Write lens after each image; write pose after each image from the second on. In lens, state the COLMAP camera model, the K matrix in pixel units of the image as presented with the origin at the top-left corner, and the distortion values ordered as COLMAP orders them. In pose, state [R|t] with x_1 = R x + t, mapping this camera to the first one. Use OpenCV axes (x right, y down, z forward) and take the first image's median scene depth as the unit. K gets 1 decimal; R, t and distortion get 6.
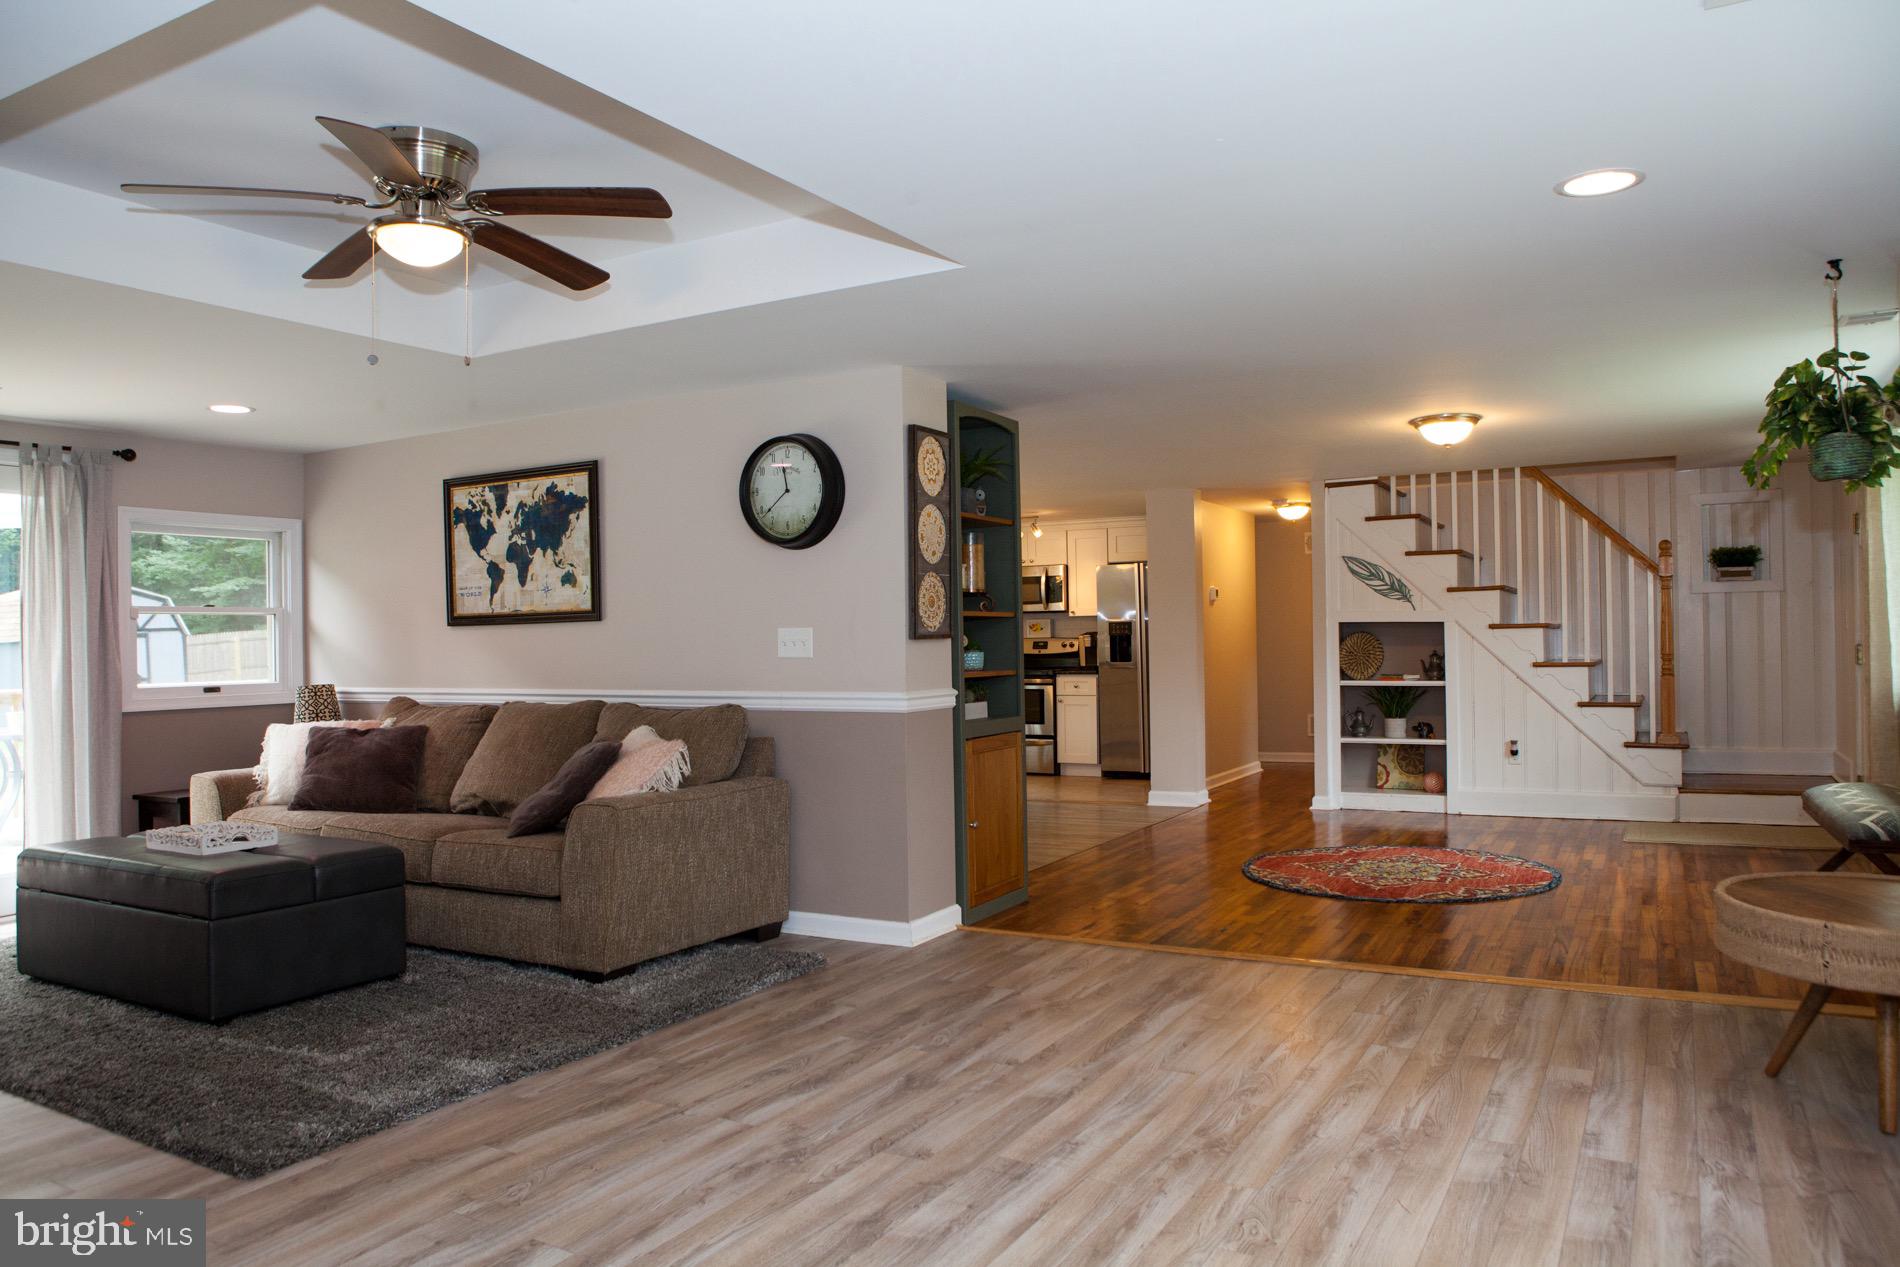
lens RADIAL K [[1306.7, 0, 962.2], [0, 1306.7, 634.2], [0, 0, 1]] dist [-0.093547, 0.050463]
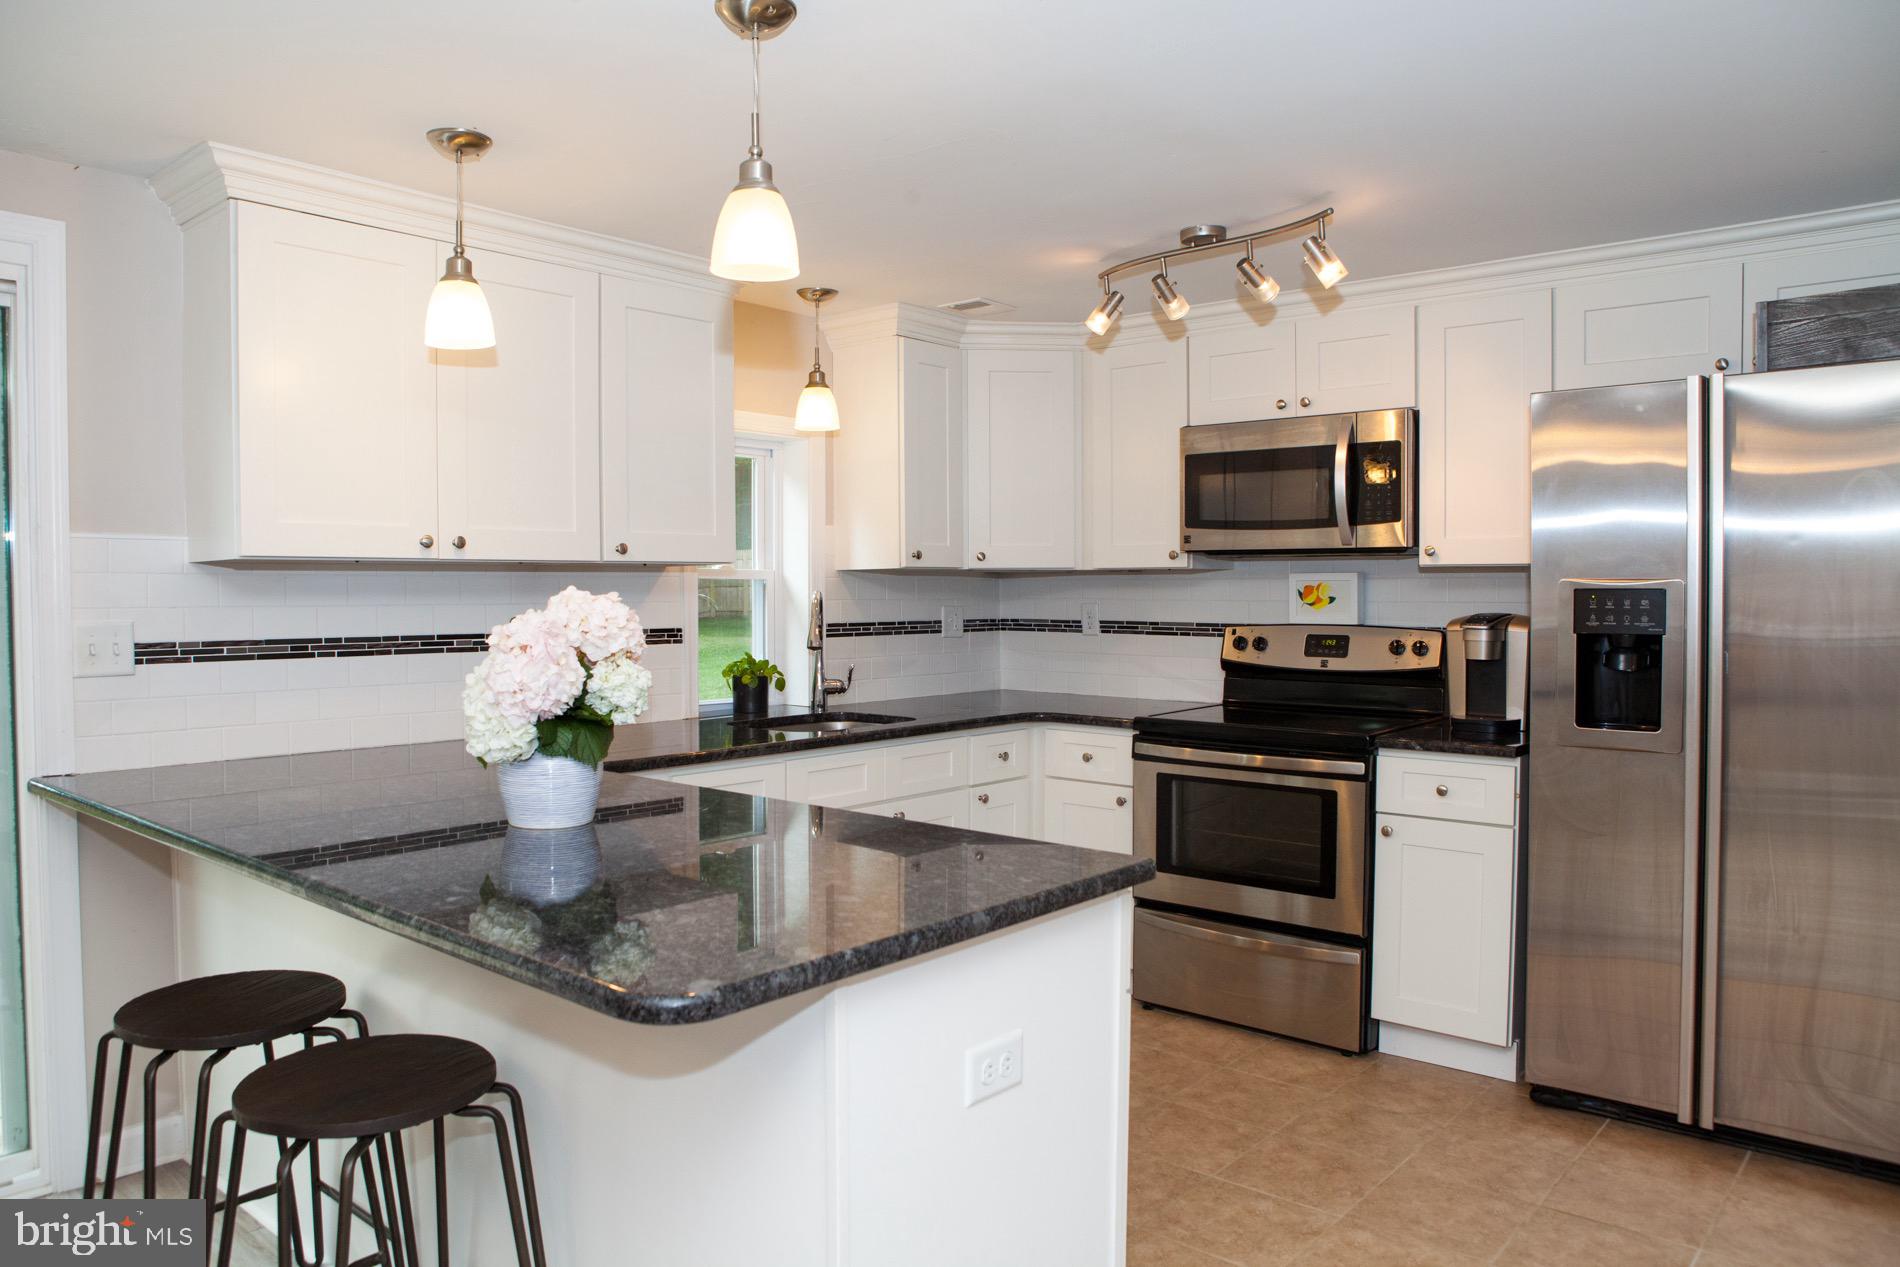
lens RADIAL K [[1306.7, 0, 951.7], [0, 1306.7, 631.1], [0, 0, 1]] dist [-0.093547, 0.050463]
pose [[0.976592, 0.022253, -0.213946, 0.041720], [-0.014712, 0.999215, 0.036775, -0.008516], [0.214596, -0.032767, 0.976153, 0.747237]]
